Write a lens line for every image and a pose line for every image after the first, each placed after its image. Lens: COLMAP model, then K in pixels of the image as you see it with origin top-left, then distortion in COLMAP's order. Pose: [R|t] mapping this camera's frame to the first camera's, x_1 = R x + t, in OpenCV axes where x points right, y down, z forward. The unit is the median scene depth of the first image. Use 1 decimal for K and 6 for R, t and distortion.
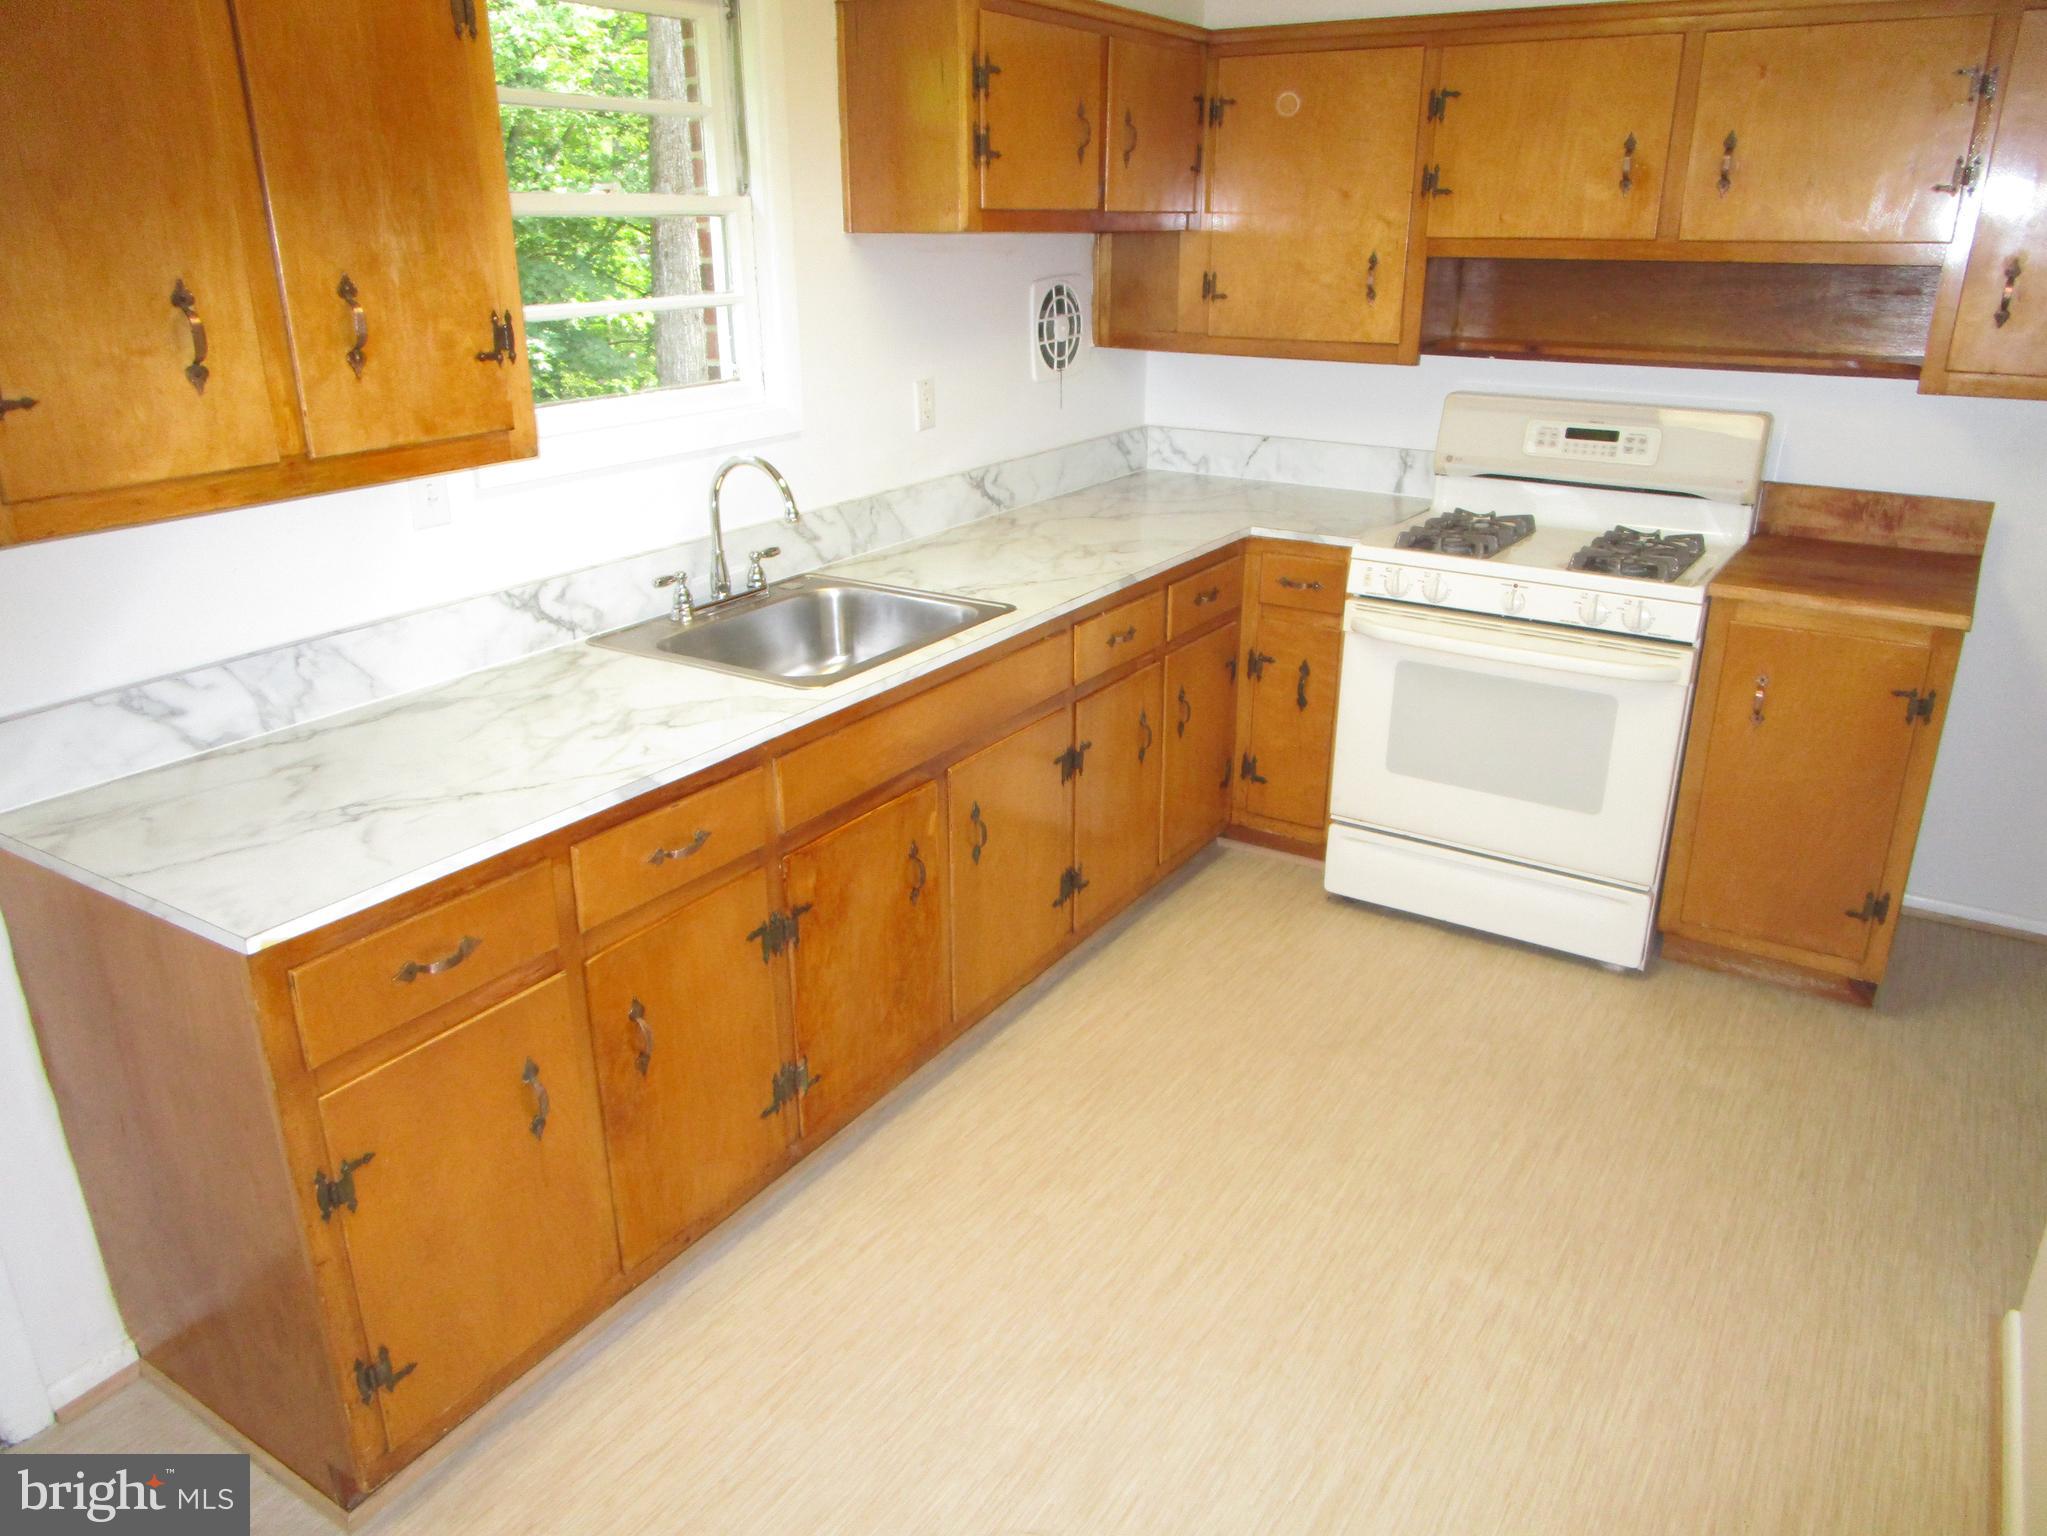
lens RADIAL K [[1476.6, 0, 1023.5], [0, 1476.6, 768.0], [0, 0, 1]] dist [-0.024491, -0.004836]
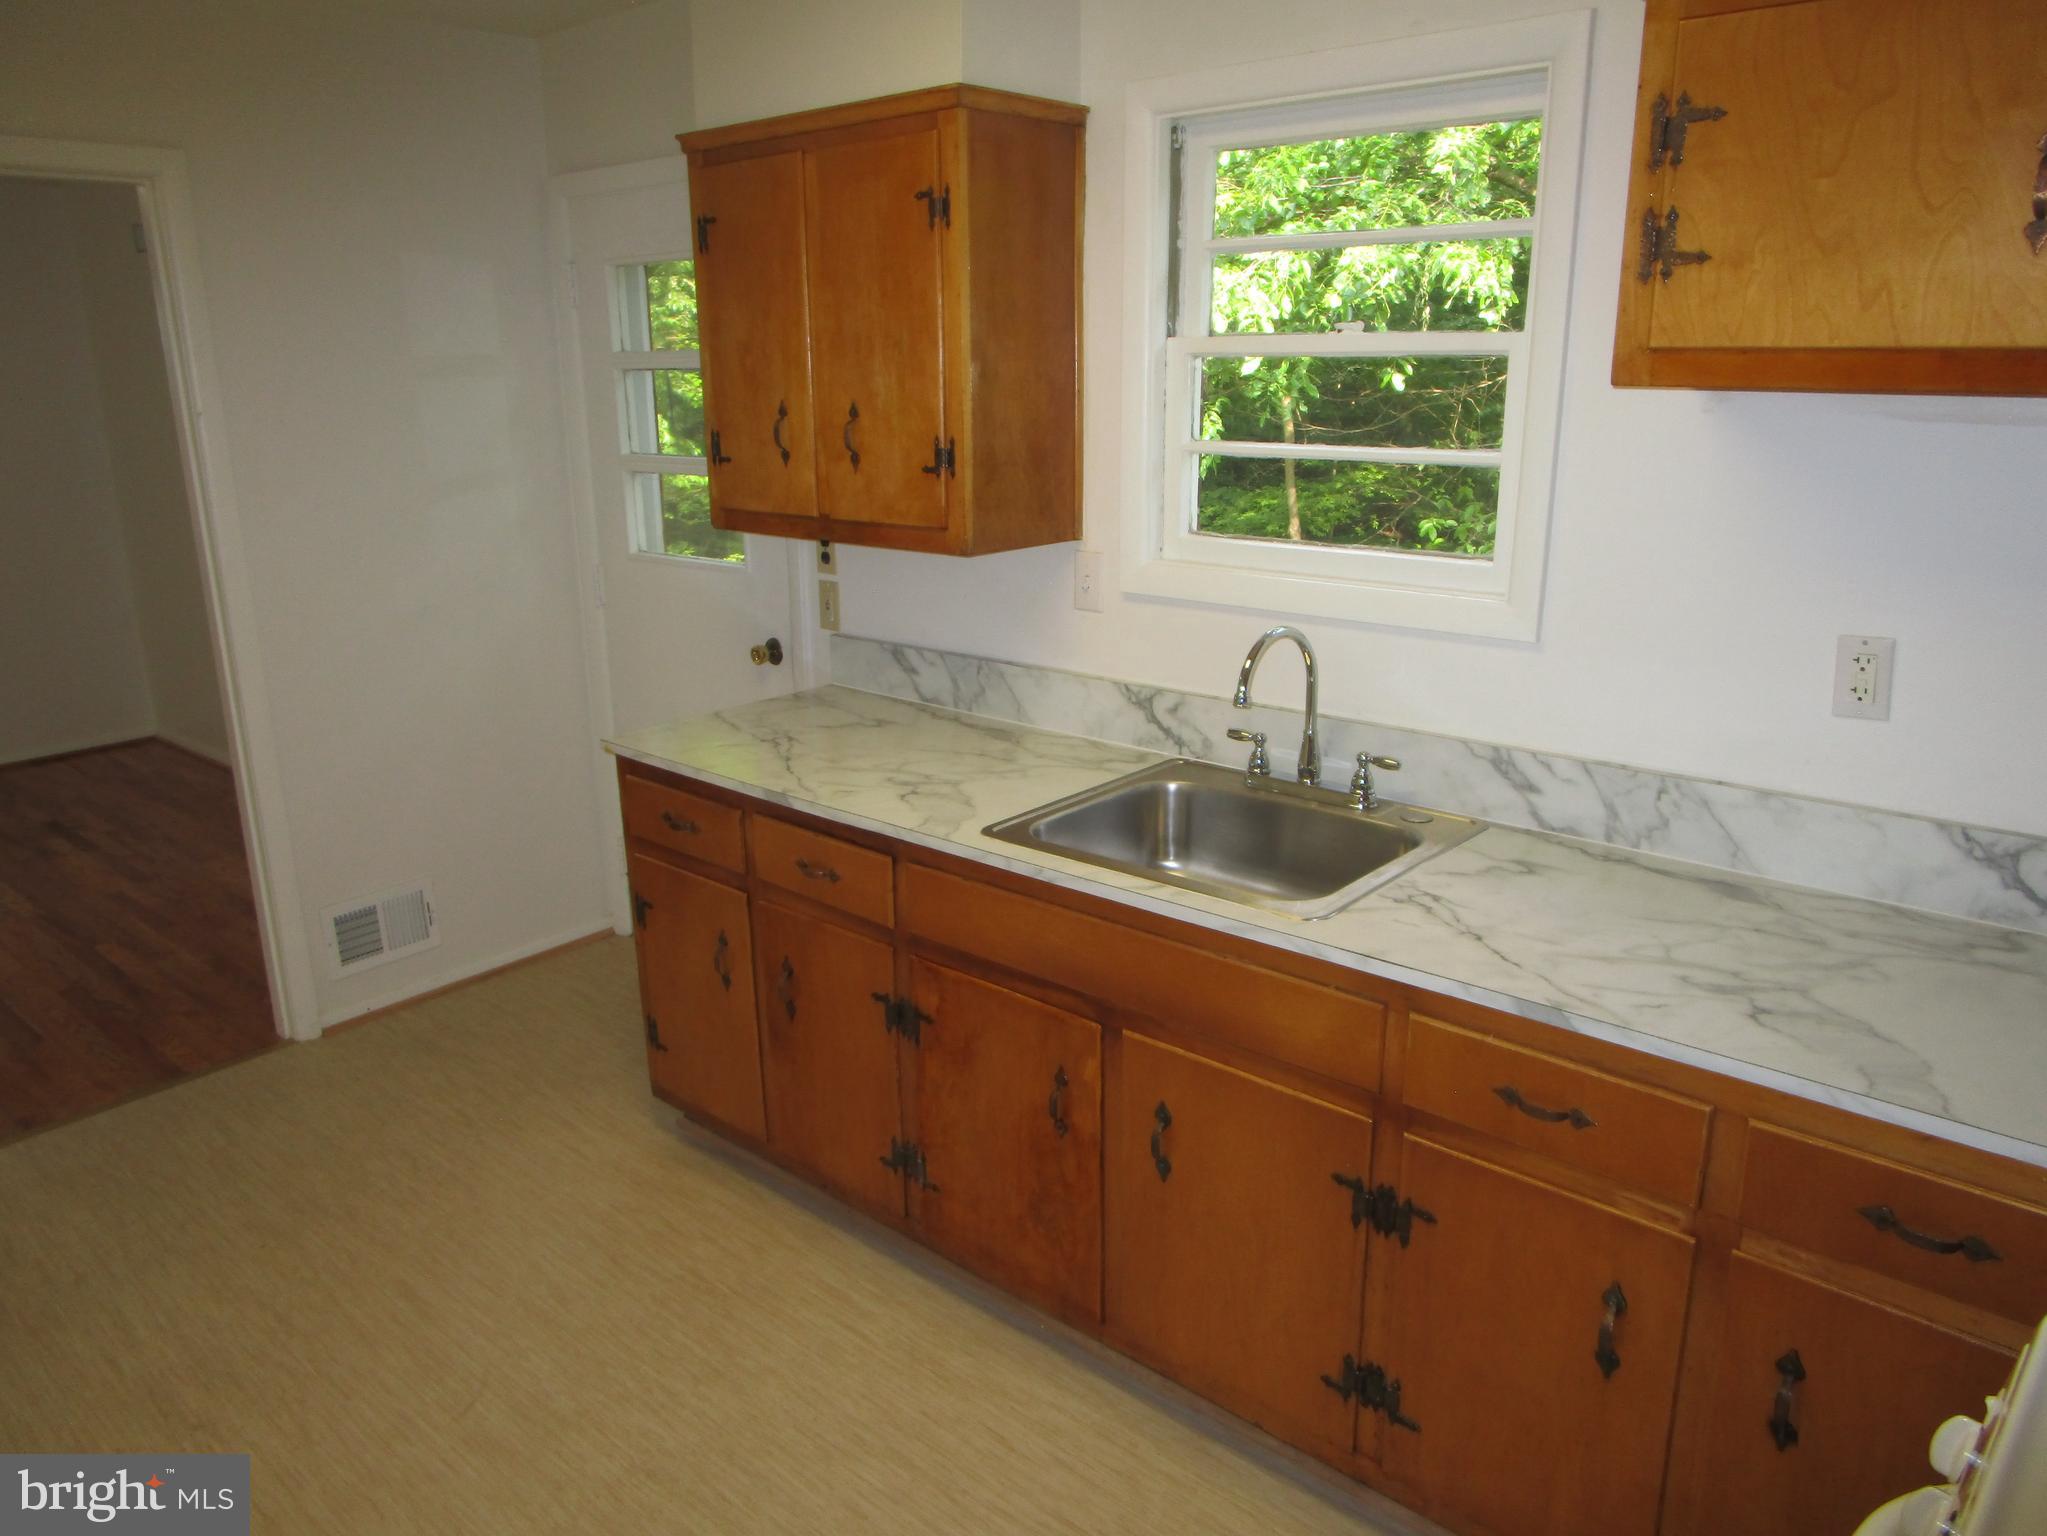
lens RADIAL K [[1312.3, 0, 1028.6], [0, 1312.3, 728.4], [0, 0, 1]] dist [-0.007405, -0.000227]
pose [[-0.106006, 0.267777, -0.957632, 0.611208], [-0.346771, 0.892643, 0.287990, -0.342953], [0.931940, 0.362608, -0.001768, 0.911279]]
